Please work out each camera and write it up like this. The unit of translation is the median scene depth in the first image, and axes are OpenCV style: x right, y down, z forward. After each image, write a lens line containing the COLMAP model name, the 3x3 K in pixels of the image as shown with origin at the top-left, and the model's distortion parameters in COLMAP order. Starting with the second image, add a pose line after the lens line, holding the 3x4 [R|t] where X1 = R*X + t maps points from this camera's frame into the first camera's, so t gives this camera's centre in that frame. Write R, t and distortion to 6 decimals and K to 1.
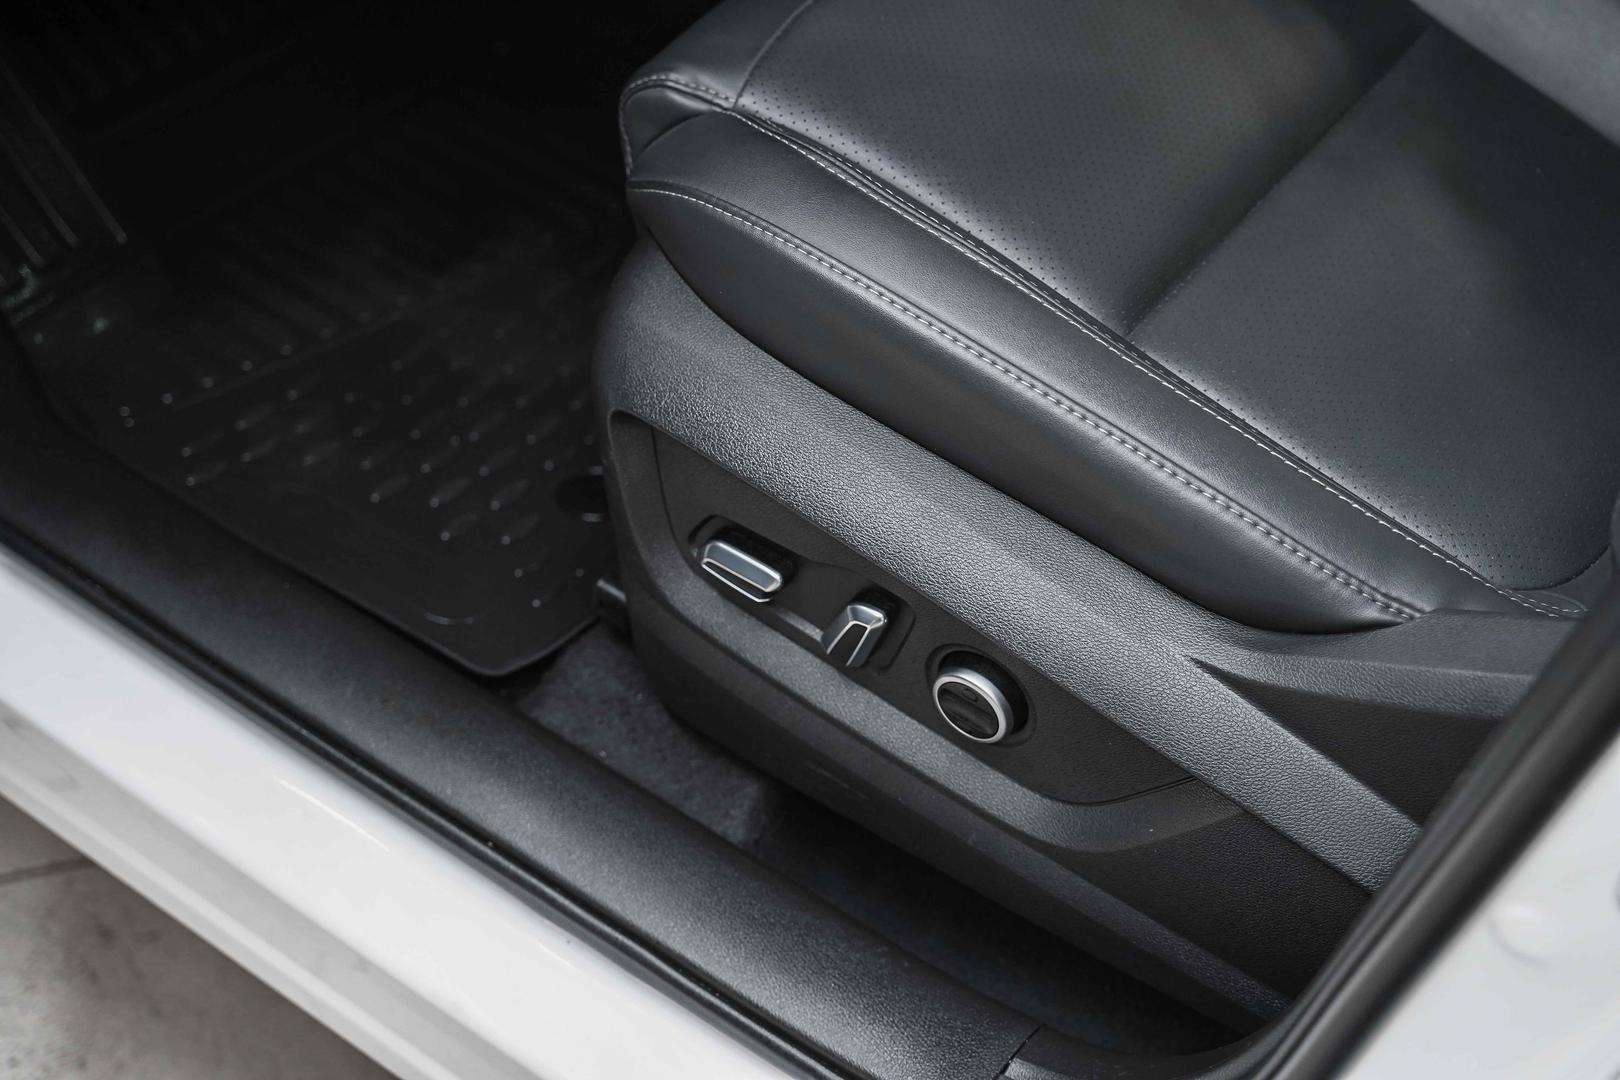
lens RADIAL K [[2346.0, 0, 810.0], [0, 2346.0, 540.0], [0, 0, 1]] dist [-0.018331, -0.006597]
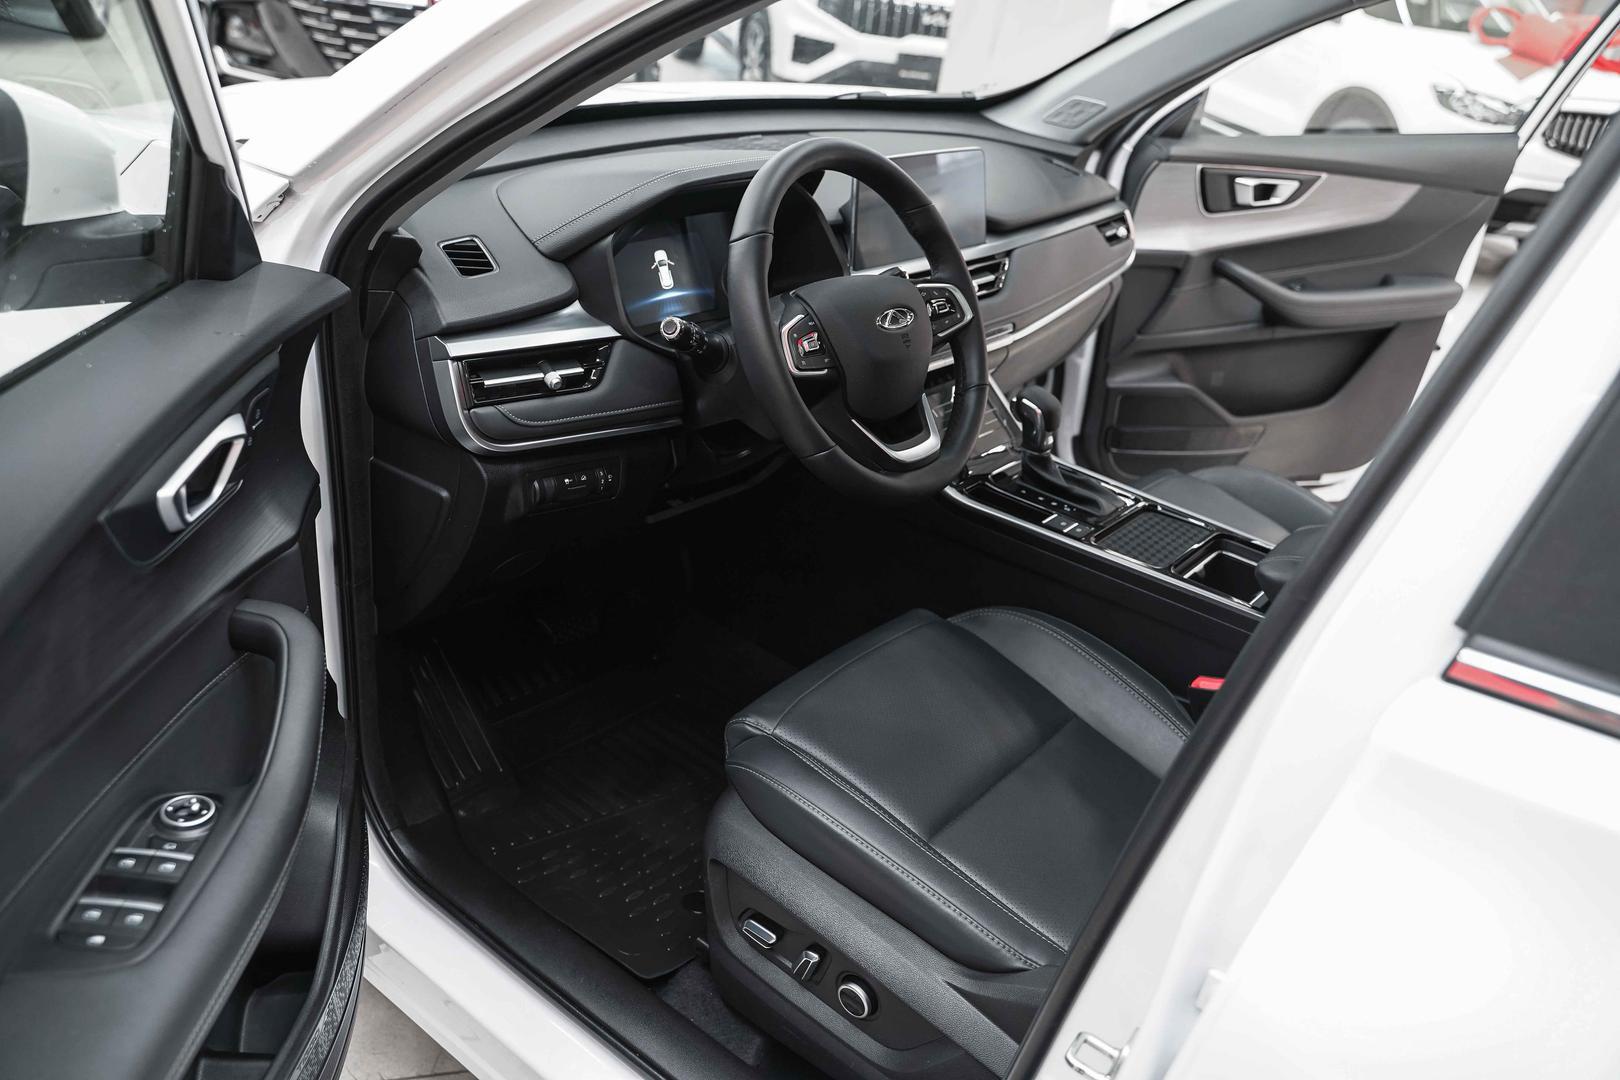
lens RADIAL K [[1319.5, 0, 810.0], [0, 1319.5, 540.0], [0, 0, 1]] dist [-0.008174, -0.007526]
pose [[0.997506, 0.062034, -0.033674, 0.040216], [-0.069454, 0.947647, -0.311676, 0.047309], [0.012577, 0.313237, 0.949592, -0.353489]]
